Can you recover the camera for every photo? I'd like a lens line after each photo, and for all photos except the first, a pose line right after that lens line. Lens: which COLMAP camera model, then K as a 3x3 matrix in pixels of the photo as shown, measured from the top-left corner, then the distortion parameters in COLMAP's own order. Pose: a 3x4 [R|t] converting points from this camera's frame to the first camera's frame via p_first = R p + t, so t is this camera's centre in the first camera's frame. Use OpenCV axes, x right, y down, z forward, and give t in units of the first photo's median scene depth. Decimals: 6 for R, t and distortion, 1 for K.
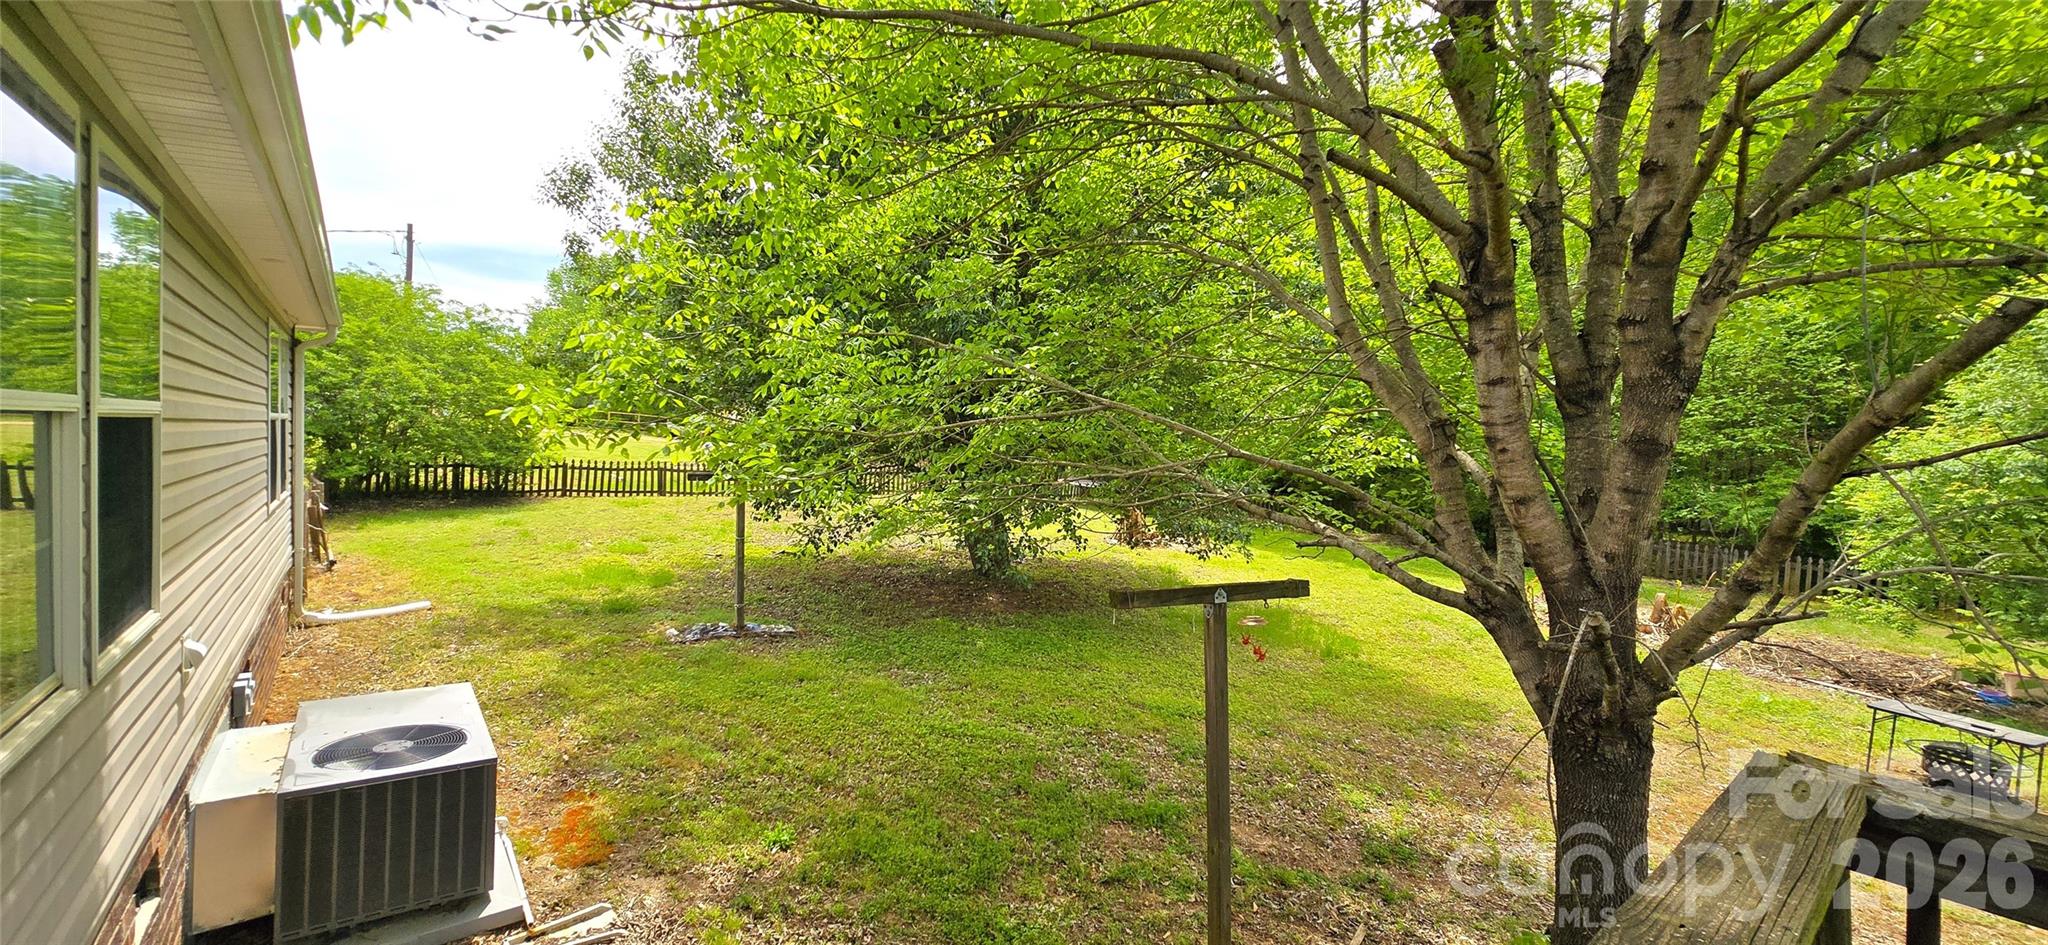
lens RADIAL K [[837.2, 0, 1014.8], [0, 837.2, 462.1], [0, 0, 1]] dist [-0.003584, 0.000452]
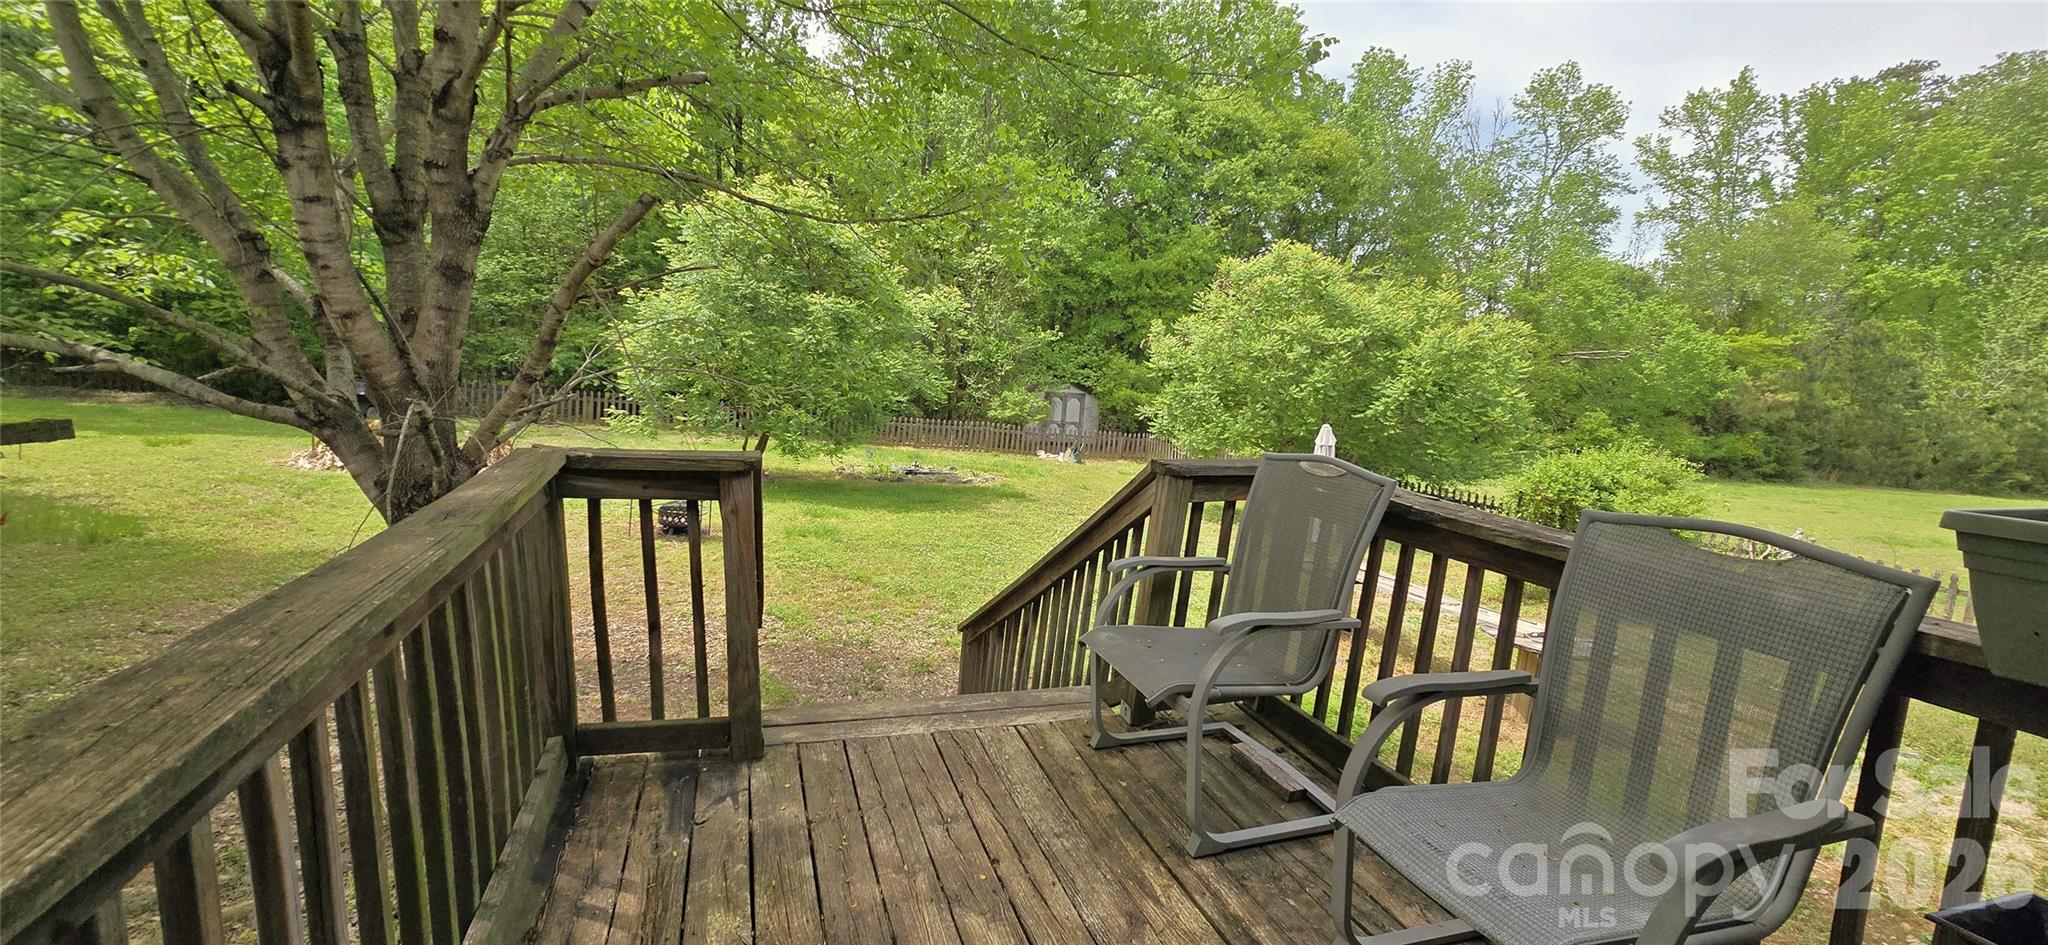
lens RADIAL K [[837.2, 0, 1014.8], [0, 837.2, 462.1], [0, 0, 1]] dist [-0.003584, 0.000452]
pose [[0.348838, -0.127200, 0.928511, -0.130880], [-0.037880, 0.988023, 0.149584, 0.039092], [-0.936417, -0.087352, 0.339842, -0.209266]]
